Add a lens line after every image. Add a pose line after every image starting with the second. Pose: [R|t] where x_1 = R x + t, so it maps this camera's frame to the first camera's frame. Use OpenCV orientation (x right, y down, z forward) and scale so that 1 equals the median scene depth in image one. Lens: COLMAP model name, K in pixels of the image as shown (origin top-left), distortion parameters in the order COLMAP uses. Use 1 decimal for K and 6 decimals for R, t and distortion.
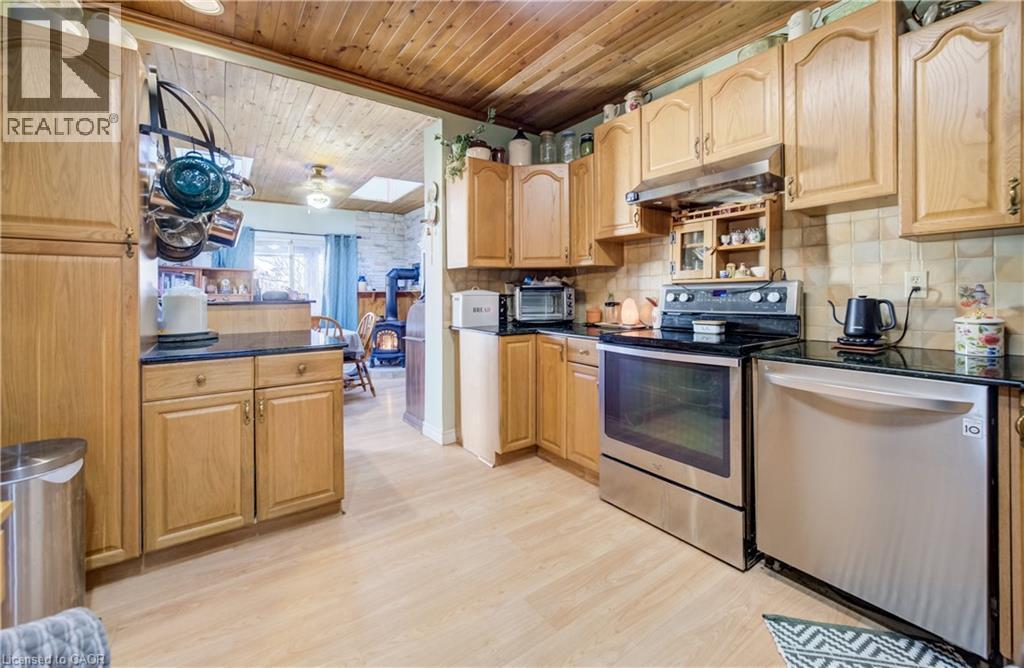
lens RADIAL K [[394.9, 0, 501.5], [0, 394.9, 293.1], [0, 0, 1]] dist [-0.004218, 0.000036]
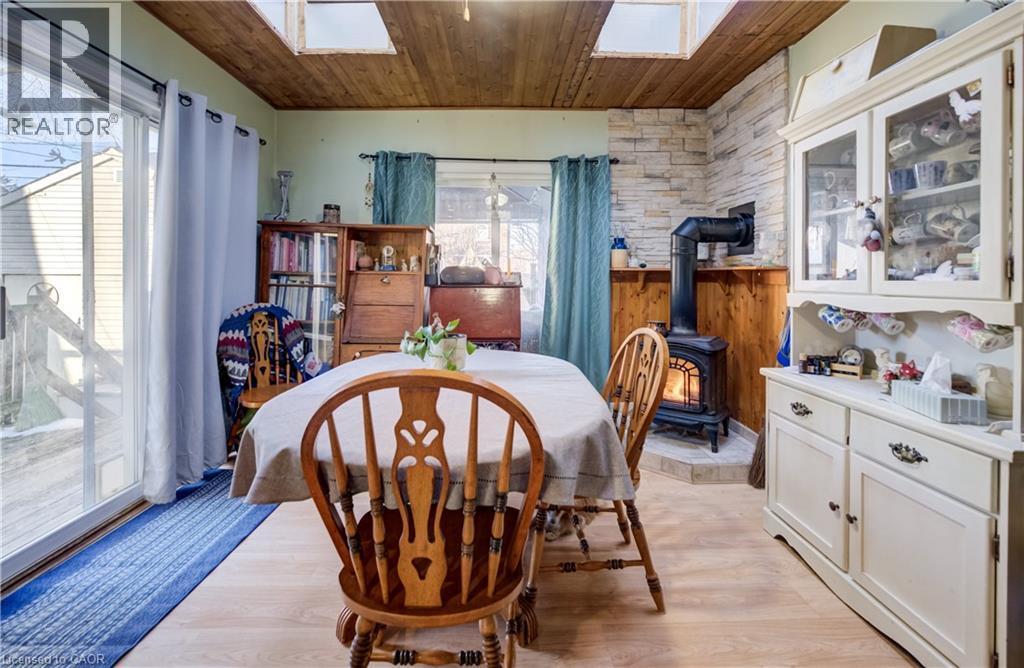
lens RADIAL K [[394.9, 0, 509.8], [0, 394.9, 271.9], [0, 0, 1]] dist [-0.004218, 0.000036]
pose [[0.826632, 0.006117, -0.562709, -0.187398], [-0.011113, 0.999923, -0.005455, 0.003415], [0.562633, 0.010763, 0.826637, 0.512758]]
